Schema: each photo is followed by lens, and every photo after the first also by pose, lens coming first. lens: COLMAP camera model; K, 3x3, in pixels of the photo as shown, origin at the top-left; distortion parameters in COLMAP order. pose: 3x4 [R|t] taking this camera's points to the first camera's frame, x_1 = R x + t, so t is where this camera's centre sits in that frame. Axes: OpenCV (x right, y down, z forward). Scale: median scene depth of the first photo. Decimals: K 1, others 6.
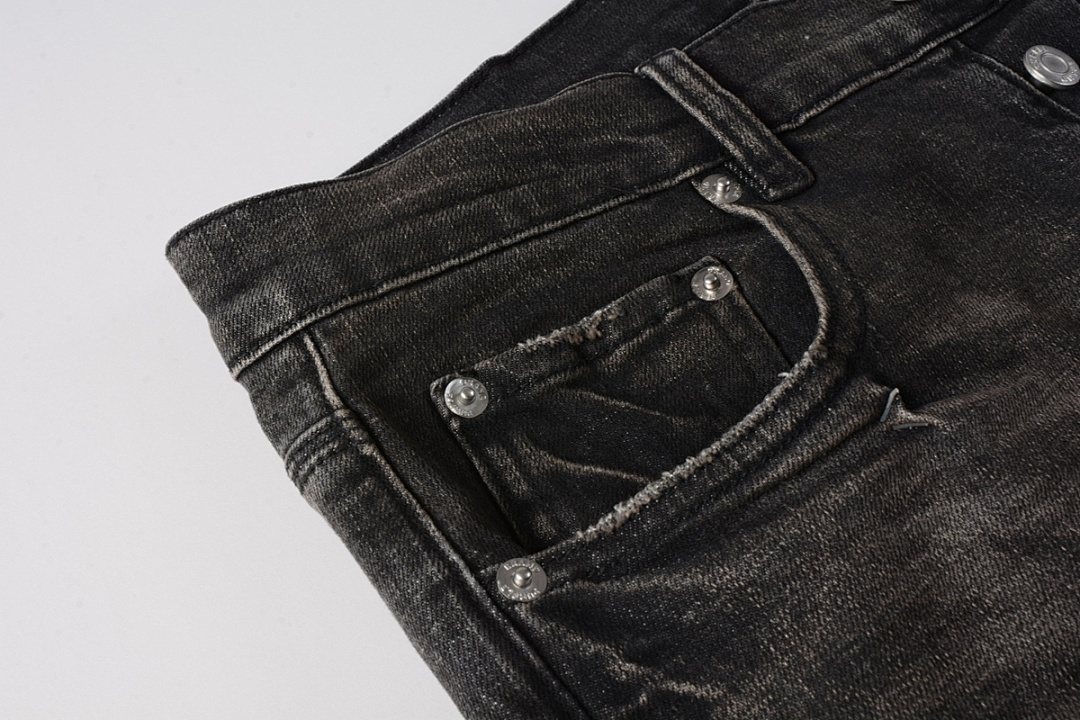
lens RADIAL K [[1379.1, 0, 540.0], [0, 1379.1, 360.0], [0, 0, 1]] dist [0.017177, 0.010149]
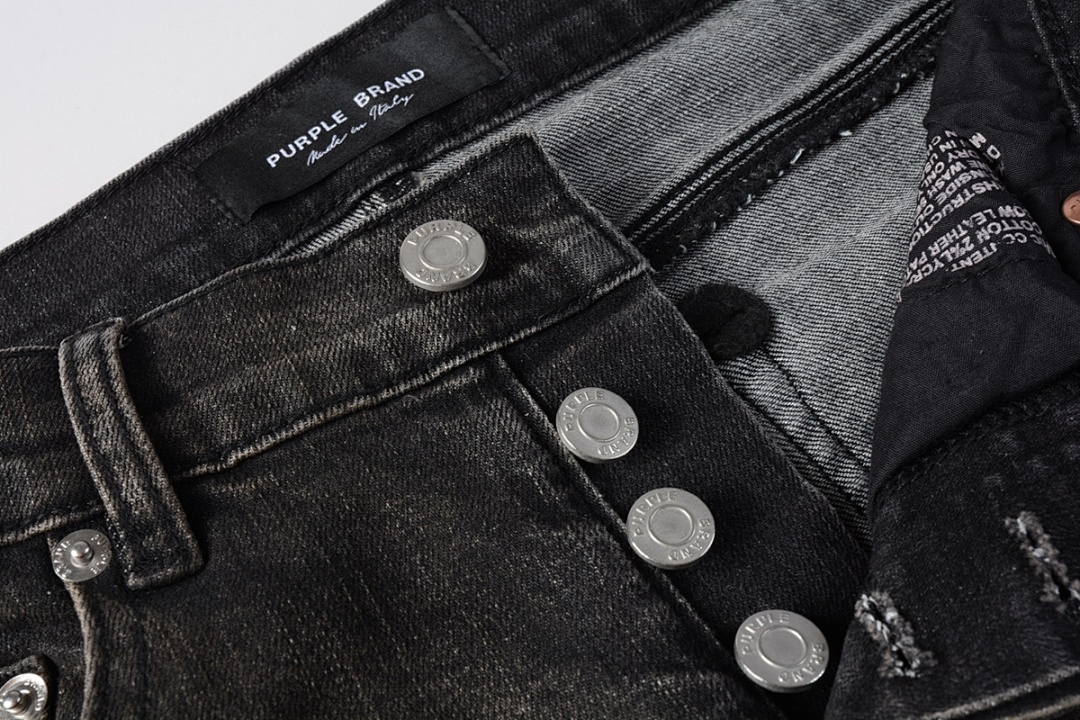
lens RADIAL K [[1379.1, 0, 540.0], [0, 1379.1, 360.0], [0, 0, 1]] dist [0.017177, 0.010149]
pose [[0.989822, 0.121486, -0.074125, 0.394702], [-0.119155, 0.992254, 0.035117, -0.269638], [0.077817, -0.025928, 0.996630, 0.300680]]
